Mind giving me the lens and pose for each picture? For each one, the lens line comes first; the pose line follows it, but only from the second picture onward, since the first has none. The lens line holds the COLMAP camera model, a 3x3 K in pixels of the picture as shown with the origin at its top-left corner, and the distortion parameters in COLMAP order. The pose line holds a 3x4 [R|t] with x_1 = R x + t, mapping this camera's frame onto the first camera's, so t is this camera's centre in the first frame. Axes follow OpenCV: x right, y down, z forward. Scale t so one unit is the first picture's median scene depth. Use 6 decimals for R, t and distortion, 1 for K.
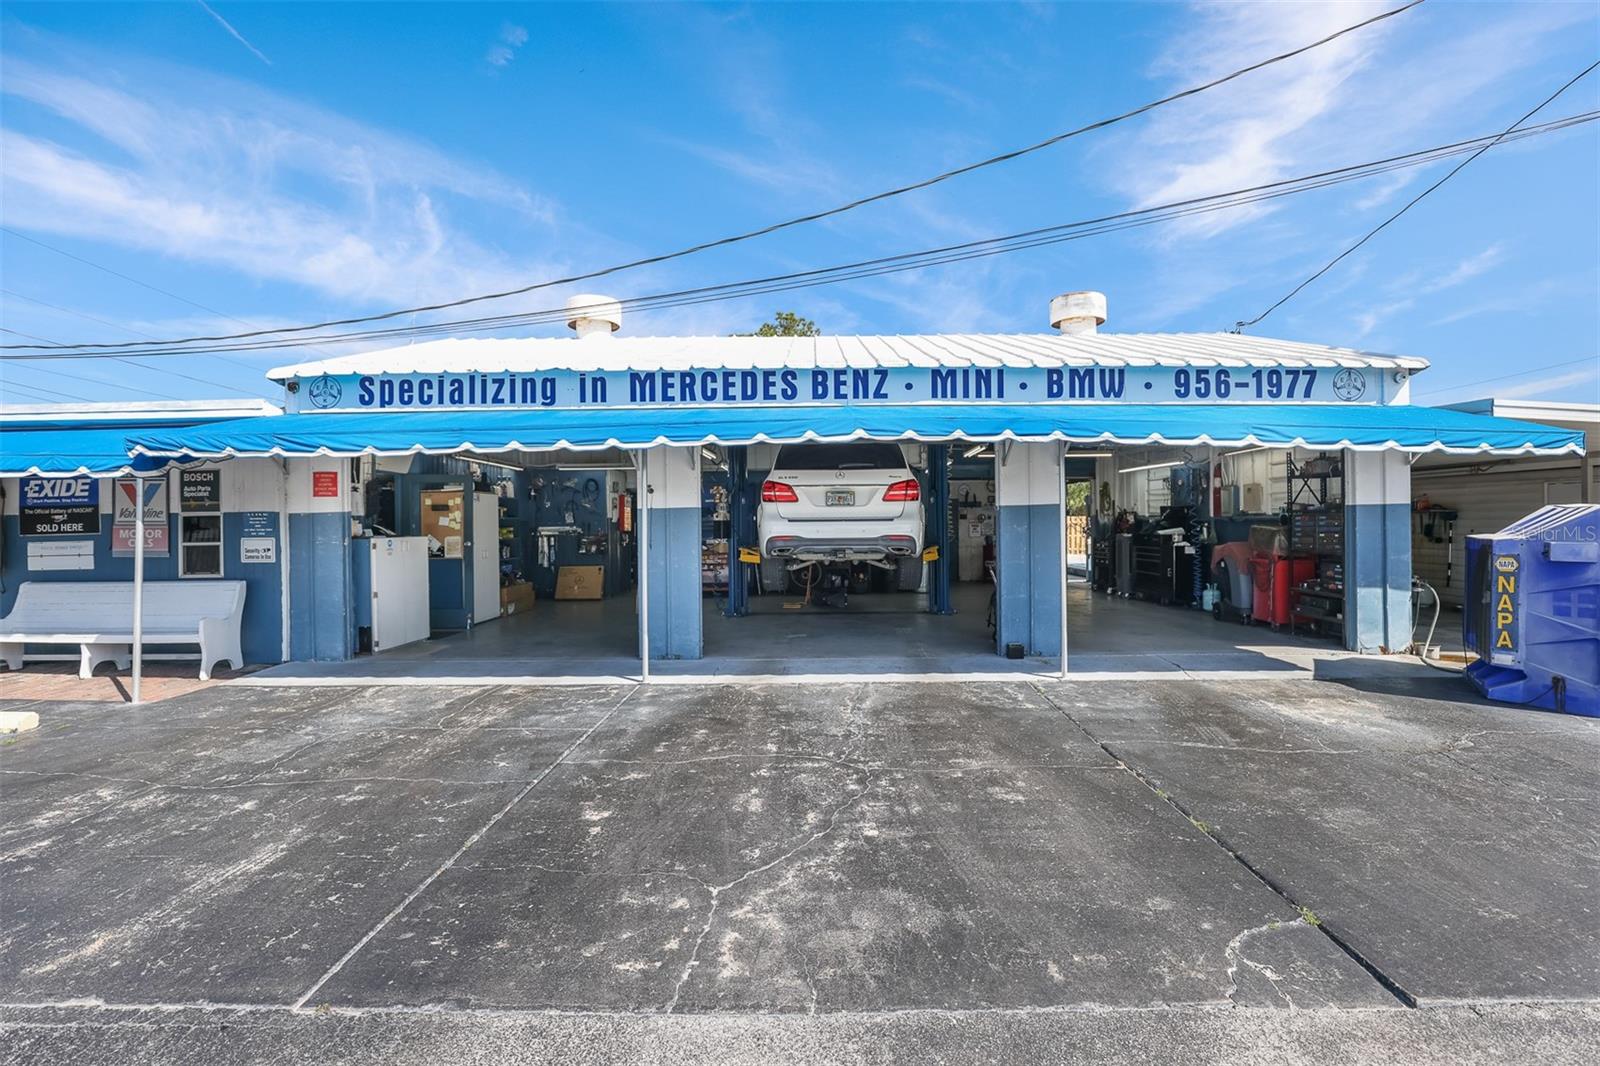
lens RADIAL K [[853.6, 0, 827.2], [0, 853.6, 532.4], [0, 0, 1]] dist [-0.046986, 0.010857]
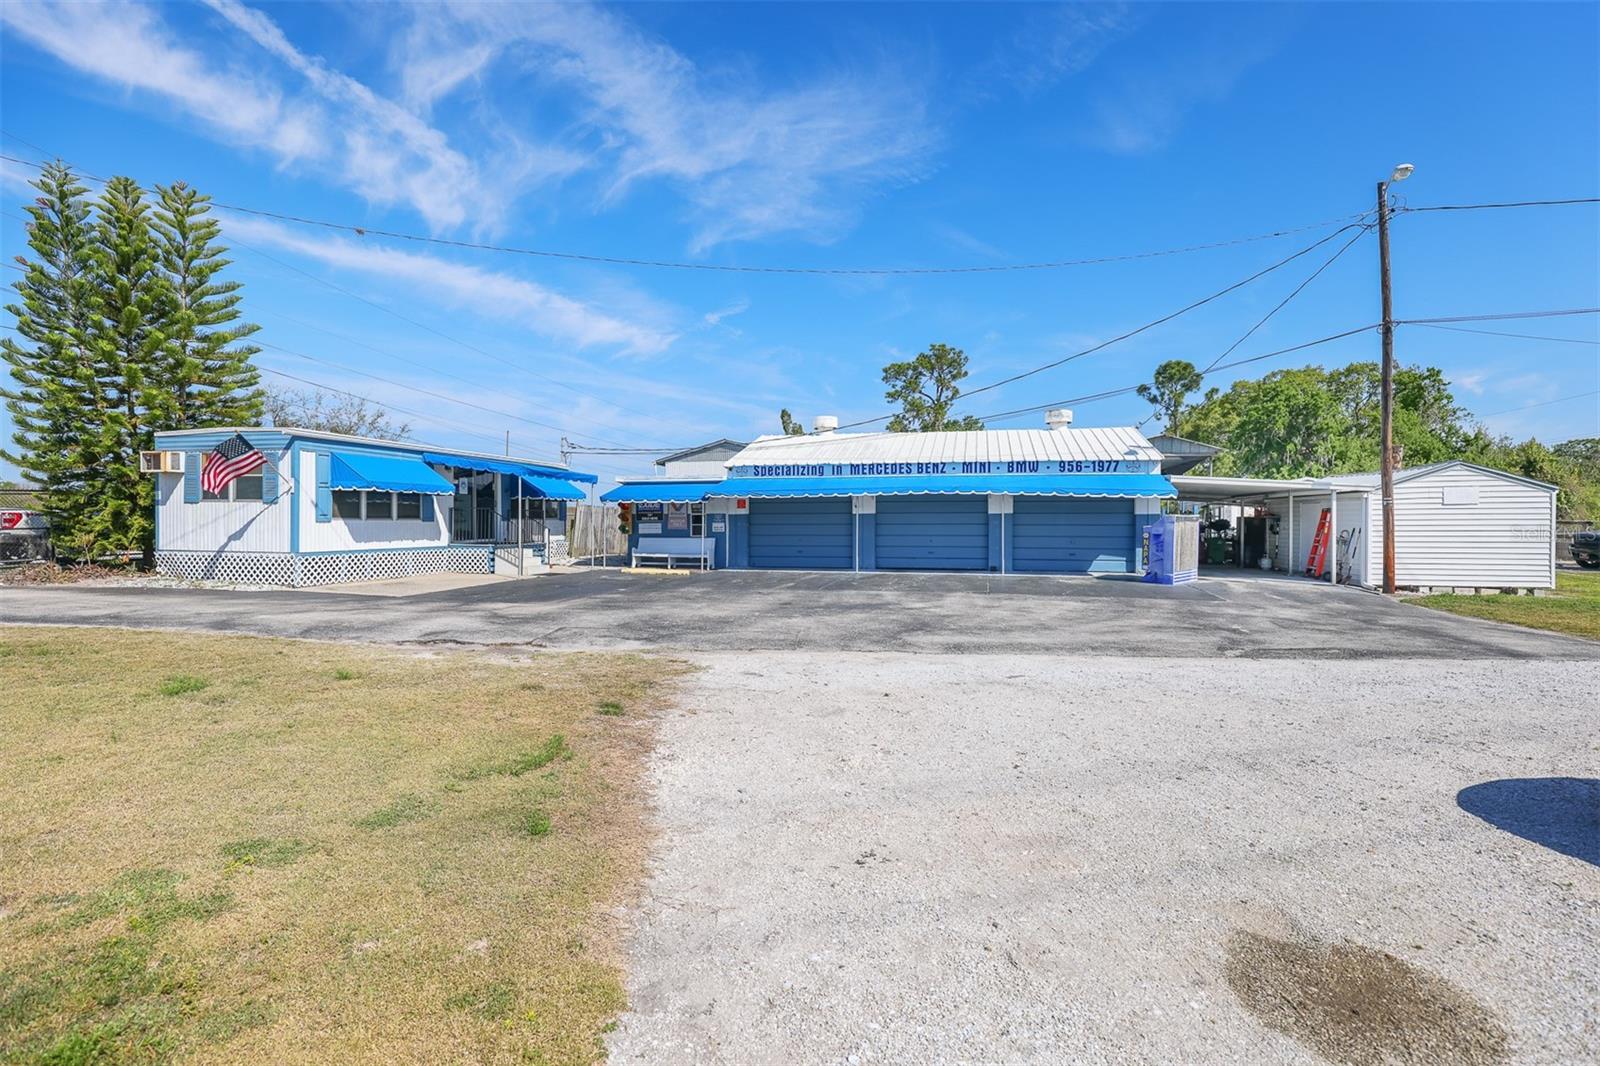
lens RADIAL K [[729.9, 0, 806.6], [0, 729.9, 528.8], [0, 0, 1]] dist [-0.020662, 0.000120]
pose [[0.973404, 0.012653, -0.228746, 0.172290], [-0.010598, 0.999892, 0.010209, -0.001861], [0.228850, -0.007513, 0.973433, -1.330916]]
